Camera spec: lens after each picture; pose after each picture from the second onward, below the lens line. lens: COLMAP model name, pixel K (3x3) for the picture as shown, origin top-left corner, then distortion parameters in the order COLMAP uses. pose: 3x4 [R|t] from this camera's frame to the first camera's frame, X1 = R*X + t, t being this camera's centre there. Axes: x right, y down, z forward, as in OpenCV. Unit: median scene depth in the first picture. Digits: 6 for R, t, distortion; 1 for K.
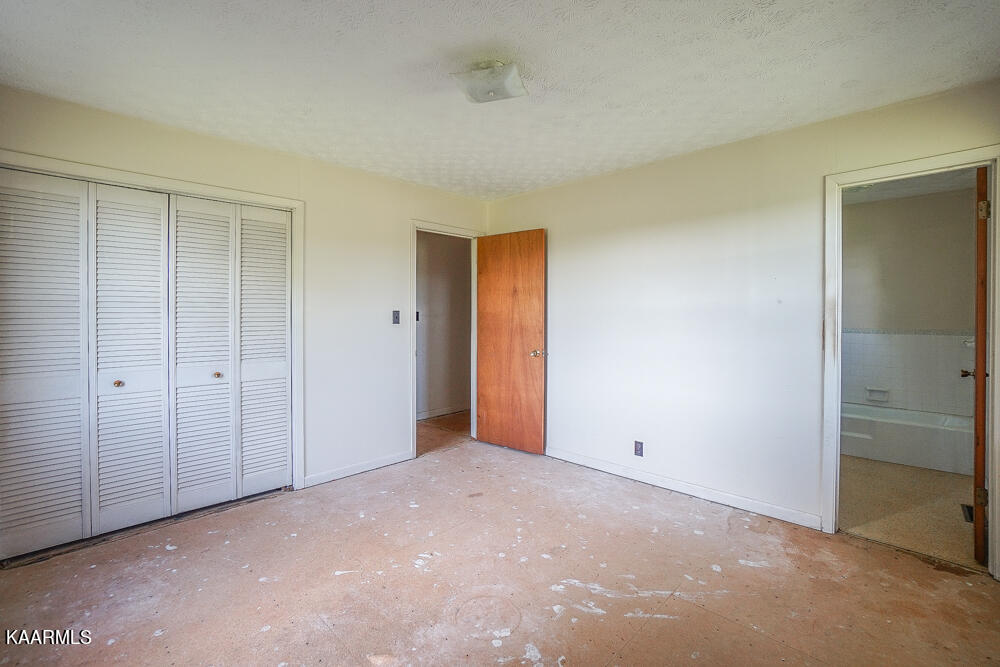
lens RADIAL K [[446.8, 0, 501.4], [0, 446.8, 326.8], [0, 0, 1]] dist [-0.000714, 0.000043]
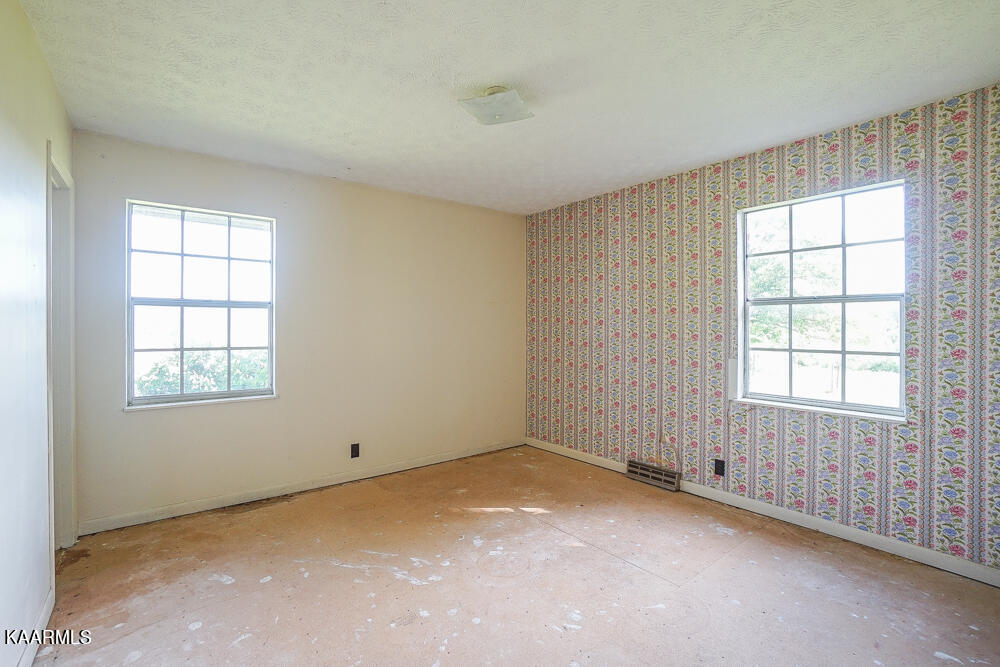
lens RADIAL K [[446.8, 0, 501.4], [0, 446.8, 326.8], [0, 0, 1]] dist [-0.000714, 0.000043]
pose [[-0.991822, -0.002578, 0.127604, -0.161627], [0.001993, 0.999361, 0.035681, -0.050412], [-0.127614, 0.035643, -0.991183, 1.975984]]
